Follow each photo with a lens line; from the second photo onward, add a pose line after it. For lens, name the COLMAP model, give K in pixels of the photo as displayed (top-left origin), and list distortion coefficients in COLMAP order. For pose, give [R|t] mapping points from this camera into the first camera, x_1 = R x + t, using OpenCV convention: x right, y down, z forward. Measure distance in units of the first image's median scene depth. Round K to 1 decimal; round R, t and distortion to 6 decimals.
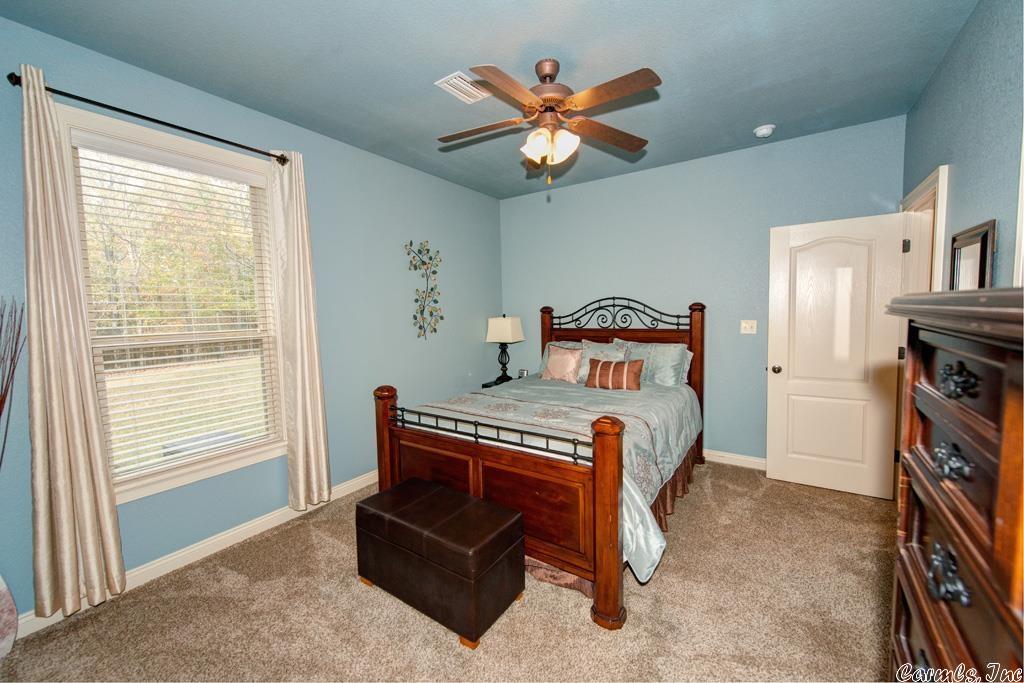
lens RADIAL K [[397.4, 0, 512.6], [0, 397.4, 340.4], [0, 0, 1]] dist [0.000456, 0.000336]
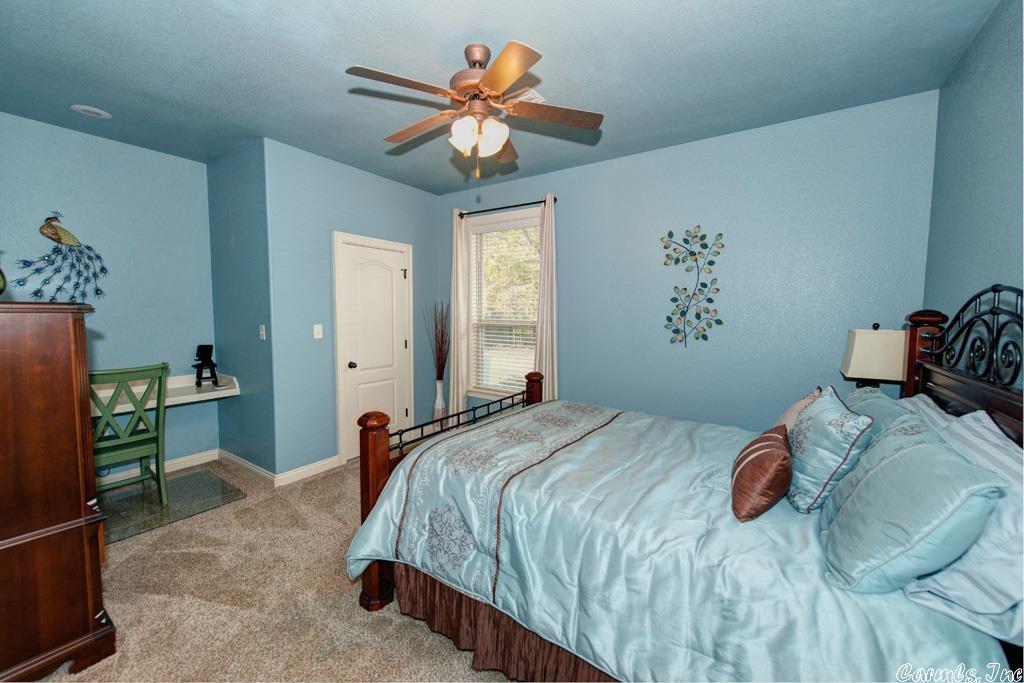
lens RADIAL K [[397.4, 0, 508.9], [0, 397.4, 337.9], [0, 0, 1]] dist [0.000456, 0.000336]
pose [[0.013994, 0.089496, -0.995889, 0.592608], [-0.086315, 0.992377, 0.087967, -0.060530], [0.996170, 0.084729, 0.021612, 0.606384]]
